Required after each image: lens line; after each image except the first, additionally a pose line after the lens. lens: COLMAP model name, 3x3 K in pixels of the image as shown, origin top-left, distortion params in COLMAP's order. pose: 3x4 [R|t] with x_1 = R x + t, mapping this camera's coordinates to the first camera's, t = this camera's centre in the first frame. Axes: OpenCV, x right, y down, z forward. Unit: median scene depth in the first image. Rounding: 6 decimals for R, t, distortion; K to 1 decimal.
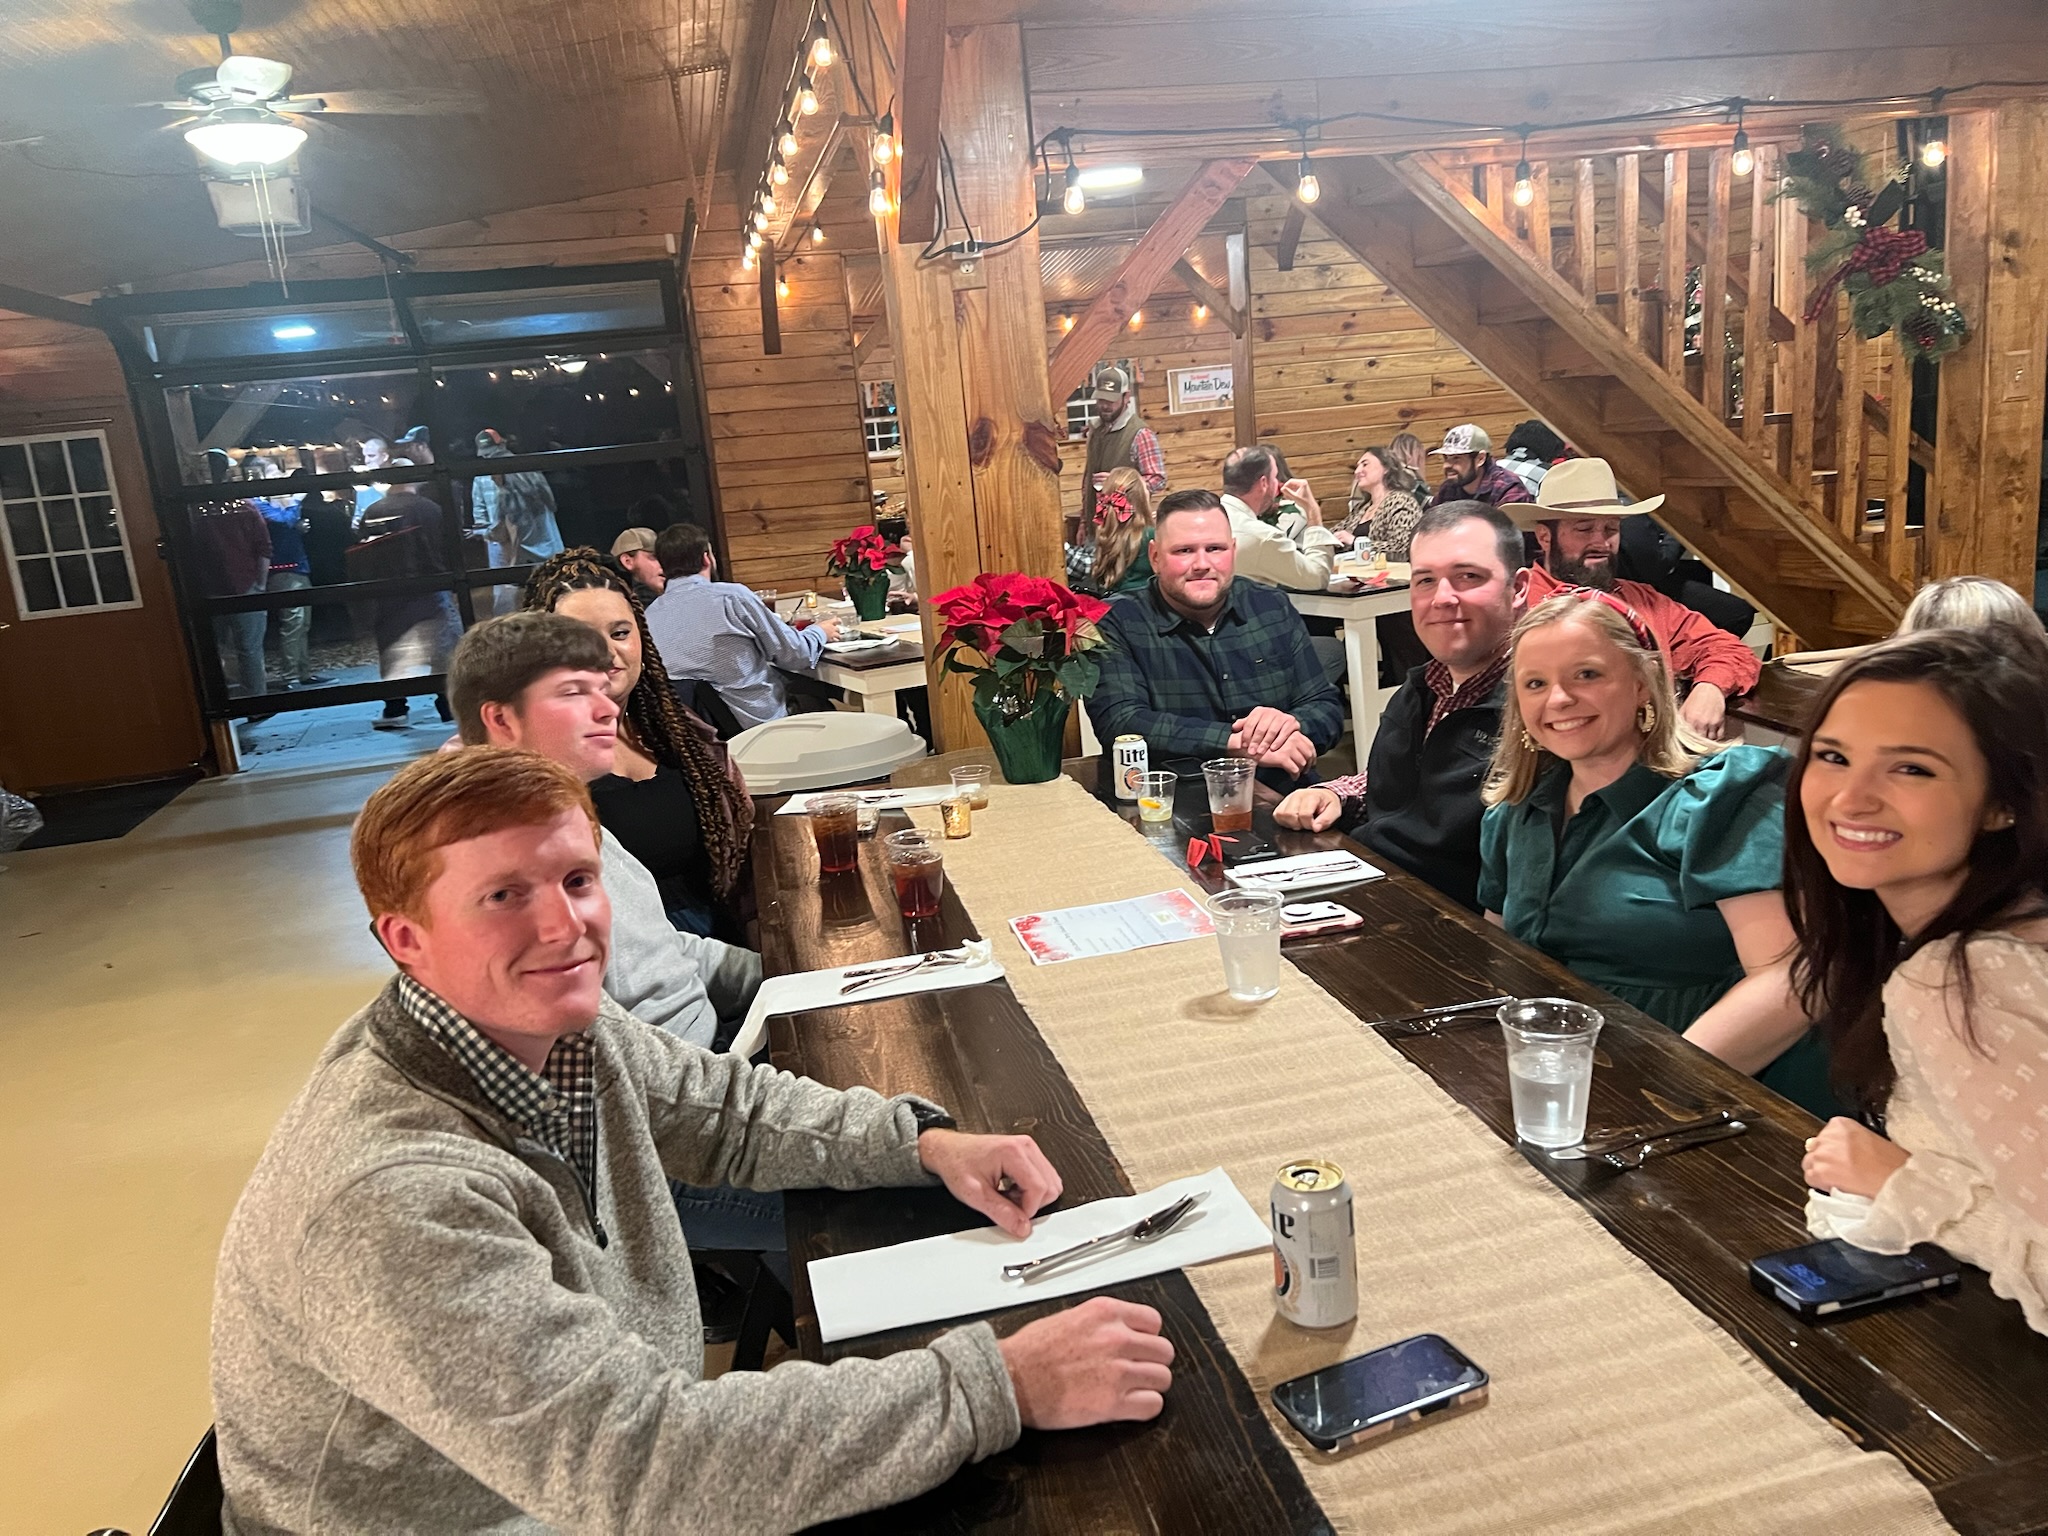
lens RADIAL K [[1534.9, 0, 1051.2], [0, 1534.9, 762.6], [0, 0, 1]] dist [0.056277, -0.060916]
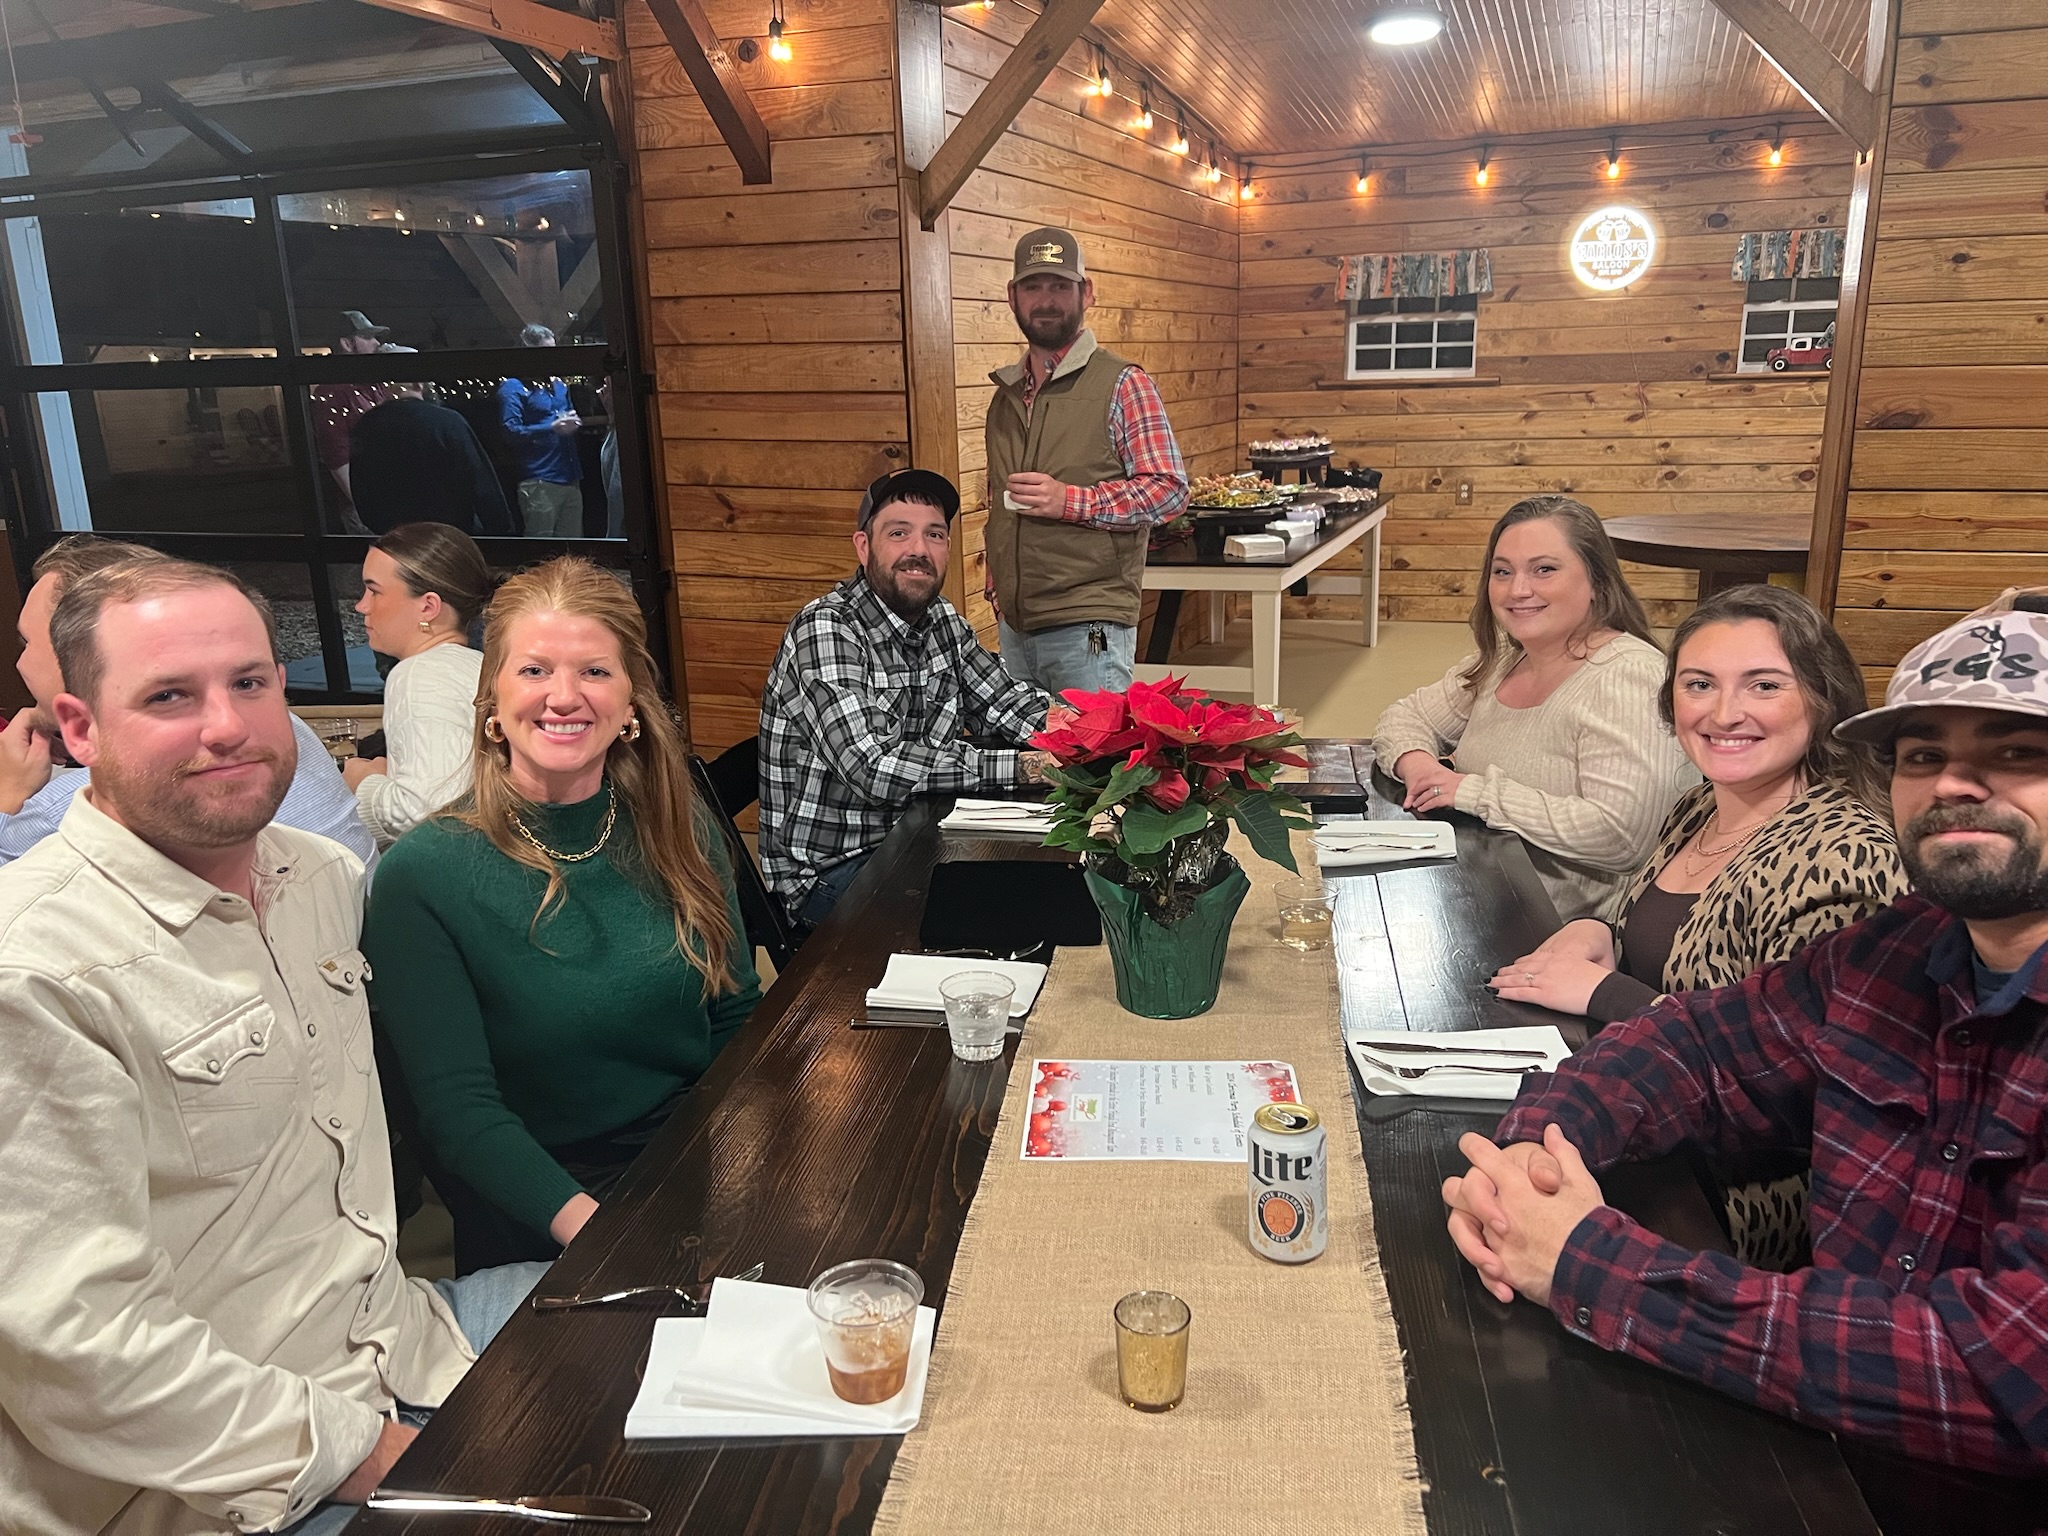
lens RADIAL K [[1533.4, 0, 1031.6], [0, 1533.4, 772.8], [0, 0, 1]] dist [0.038433, -0.046702]
pose [[0.821724, 0.213731, -0.528288, 0.202916], [-0.169107, 0.976703, 0.132110, -0.158838], [0.544217, -0.019221, 0.838724, 0.624620]]
